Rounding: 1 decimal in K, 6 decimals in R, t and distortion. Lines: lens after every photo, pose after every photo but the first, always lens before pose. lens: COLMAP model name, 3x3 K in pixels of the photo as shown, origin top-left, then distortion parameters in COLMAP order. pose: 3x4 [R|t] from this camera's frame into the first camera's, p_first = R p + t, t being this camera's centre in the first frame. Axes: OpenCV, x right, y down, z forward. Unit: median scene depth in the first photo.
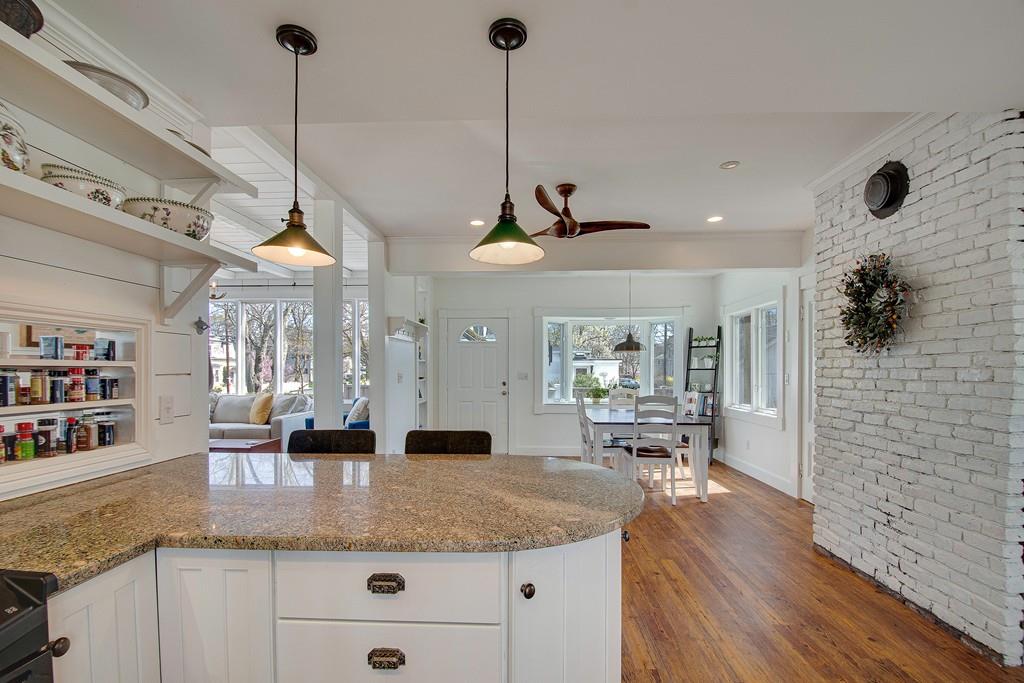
lens RADIAL K [[459.6, 0, 513.3], [0, 459.6, 371.2], [0, 0, 1]] dist [-0.001037, -0.000291]
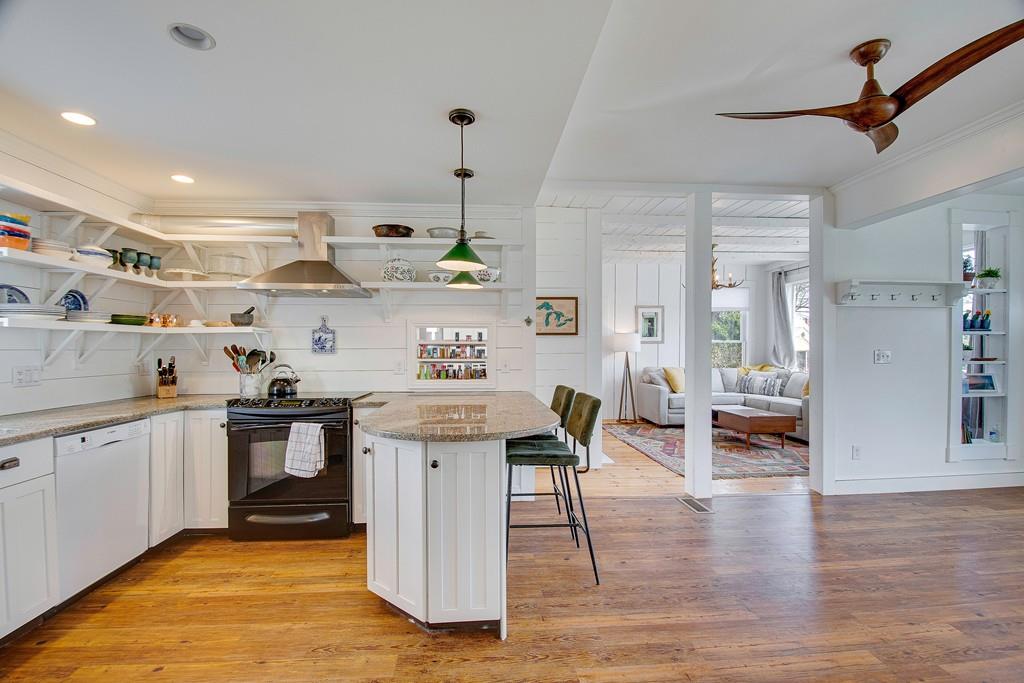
lens RADIAL K [[455.1, 0, 510.6], [0, 455.1, 356.2], [0, 0, 1]] dist [0.015654, -0.019355]
pose [[0.118014, 0.015293, -0.992894, 0.466876], [-0.004439, 0.999880, 0.014873, 0.005166], [0.993002, 0.002652, 0.118067, 0.311218]]
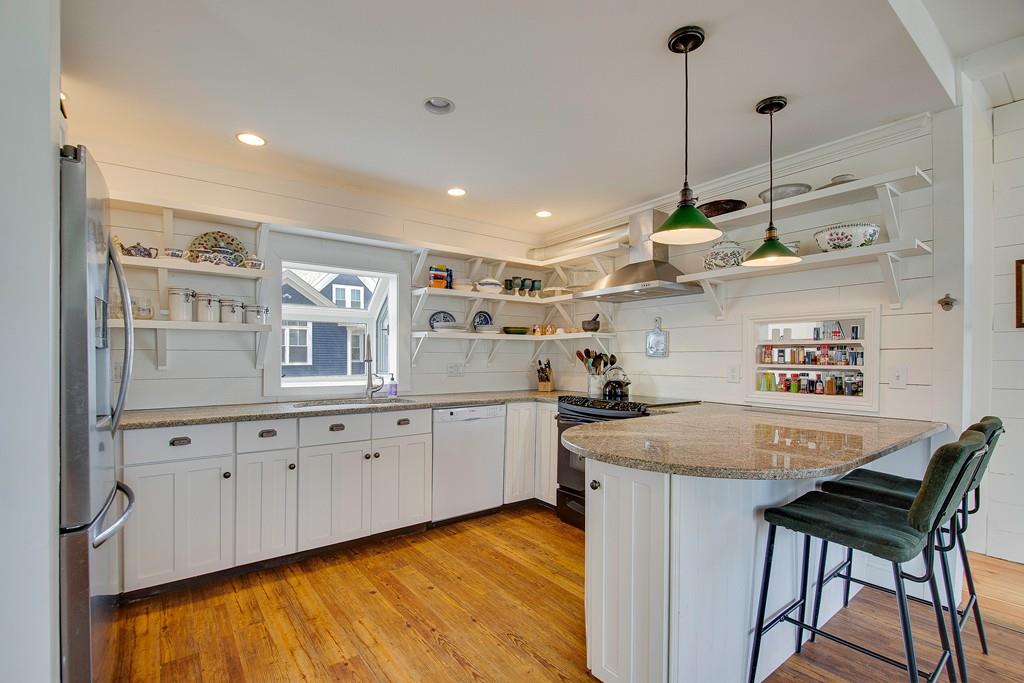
lens RADIAL K [[460.1, 0, 512.8], [0, 460.1, 360.3], [0, 0, 1]] dist [-0.000839, -0.000257]
pose [[-0.771999, 0.001506, -0.635622, 0.324373], [-0.006733, 0.999922, 0.010547, 0.012570], [0.635588, 0.012422, -0.771928, 0.507539]]
